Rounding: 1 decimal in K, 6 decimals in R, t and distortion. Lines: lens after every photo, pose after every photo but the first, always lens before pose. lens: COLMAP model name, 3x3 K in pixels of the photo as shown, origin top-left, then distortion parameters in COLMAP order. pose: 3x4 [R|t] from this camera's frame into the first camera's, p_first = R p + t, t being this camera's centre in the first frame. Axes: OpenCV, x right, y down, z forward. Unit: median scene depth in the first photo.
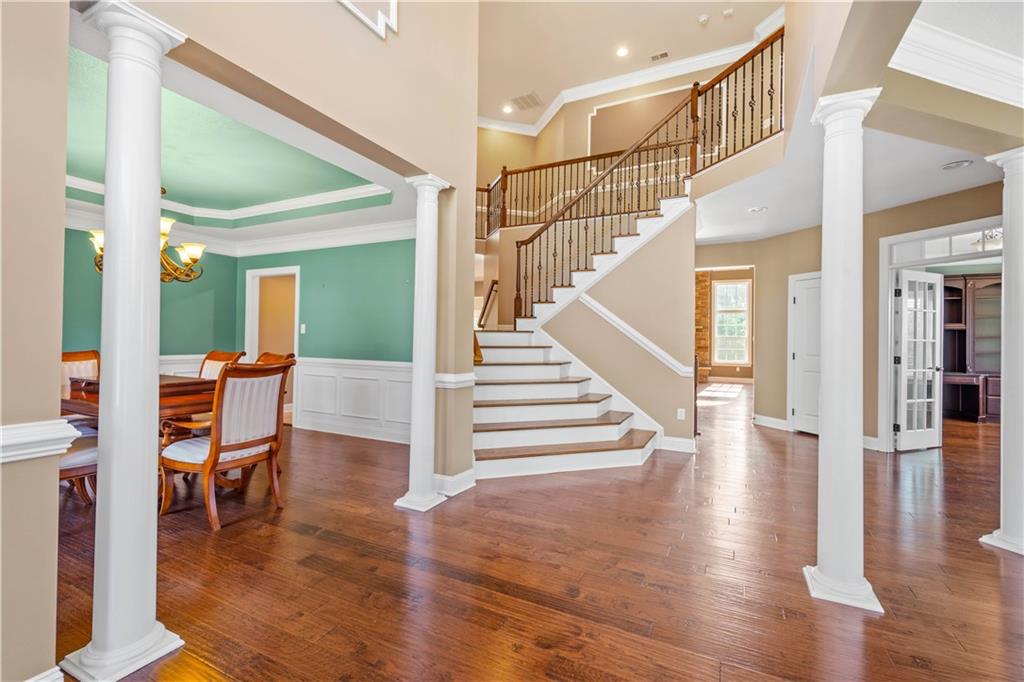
lens RADIAL K [[451.1, 0, 510.5], [0, 451.1, 339.2], [0, 0, 1]] dist [0.001576, 0.000262]
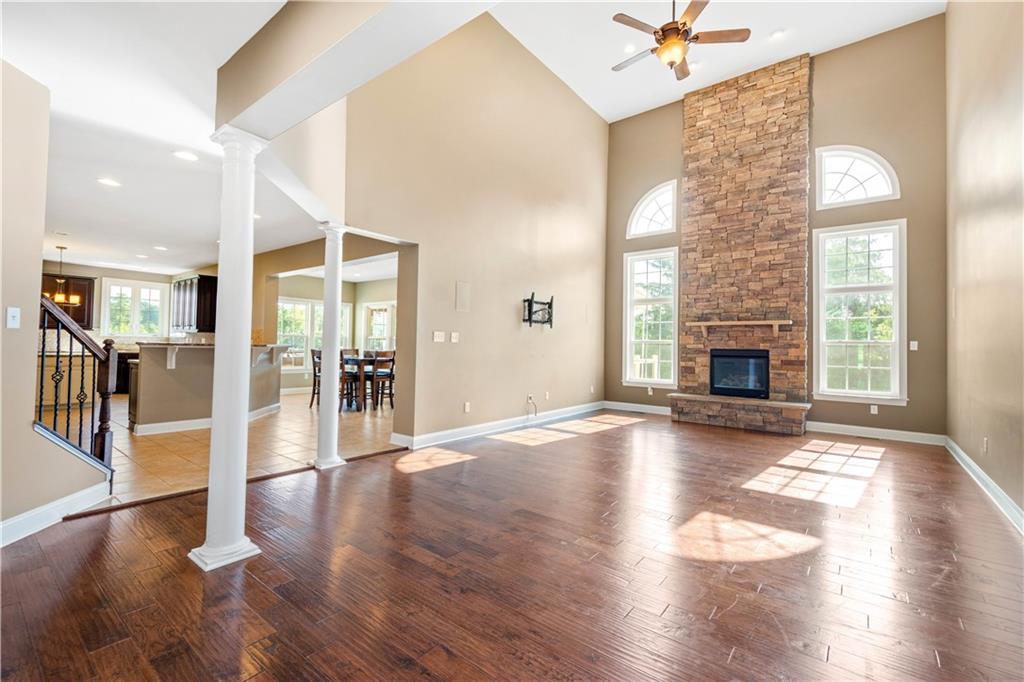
lens RADIAL K [[451.1, 0, 514.9], [0, 451.1, 339.9], [0, 0, 1]] dist [0.001576, 0.000262]
pose [[0.983175, 0.000676, -0.182662, 0.213750], [-0.004496, 0.999780, -0.020503, 0.004952], [0.182608, 0.020979, 0.982962, 0.450724]]
